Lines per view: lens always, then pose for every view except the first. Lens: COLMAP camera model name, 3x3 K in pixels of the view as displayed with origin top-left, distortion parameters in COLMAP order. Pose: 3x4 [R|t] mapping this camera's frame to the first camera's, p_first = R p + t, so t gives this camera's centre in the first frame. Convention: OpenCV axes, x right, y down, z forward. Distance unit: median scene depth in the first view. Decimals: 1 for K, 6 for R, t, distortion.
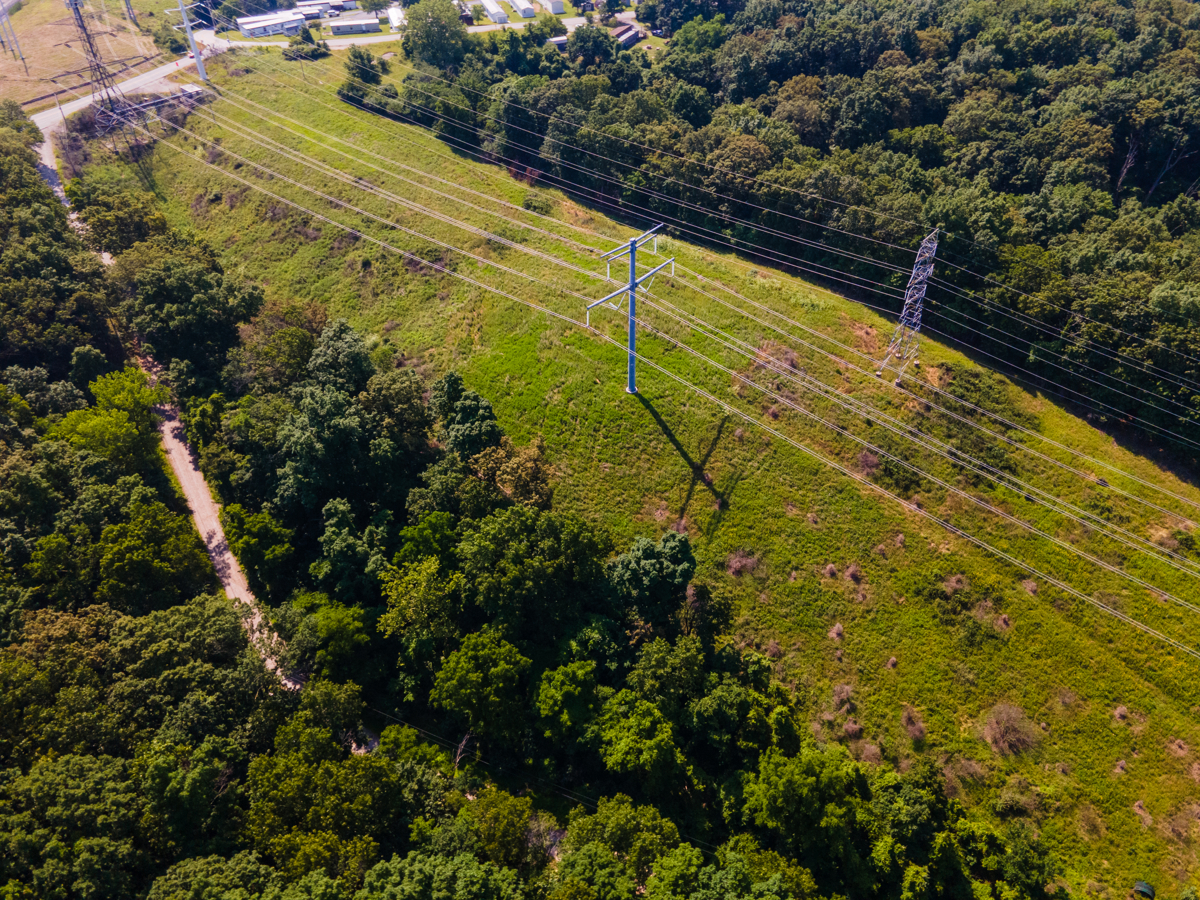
lens RADIAL K [[864.1, 0, 605.0], [0, 864.1, 449.6], [0, 0, 1]] dist [0.041295, 0.019849]
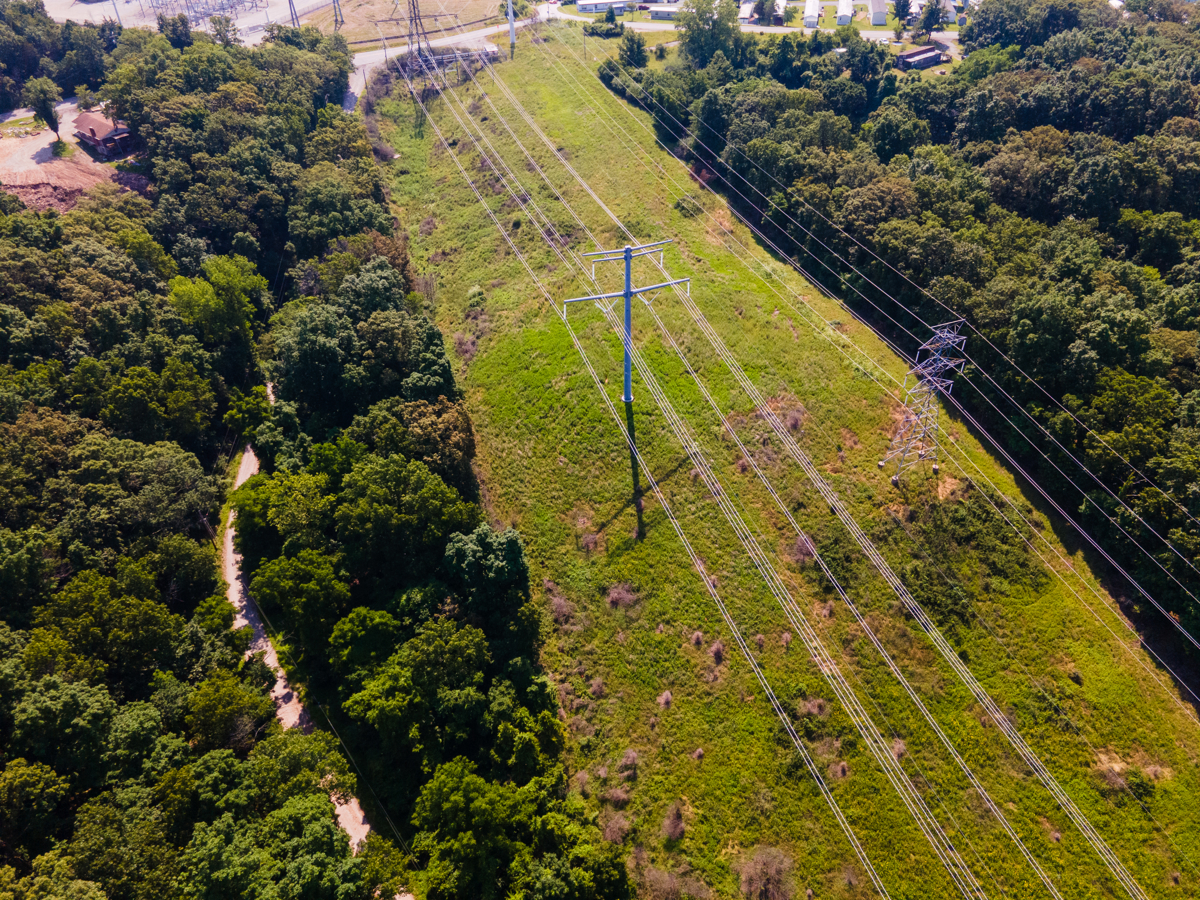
lens RADIAL K [[864.1, 0, 603.7], [0, 864.1, 450.1], [0, 0, 1]] dist [0.041295, 0.019849]
pose [[0.872316, 0.317389, -0.371925, 0.428501], [-0.315764, 0.946463, 0.067086, -0.077456], [0.373306, 0.058920, 0.925835, 0.087080]]
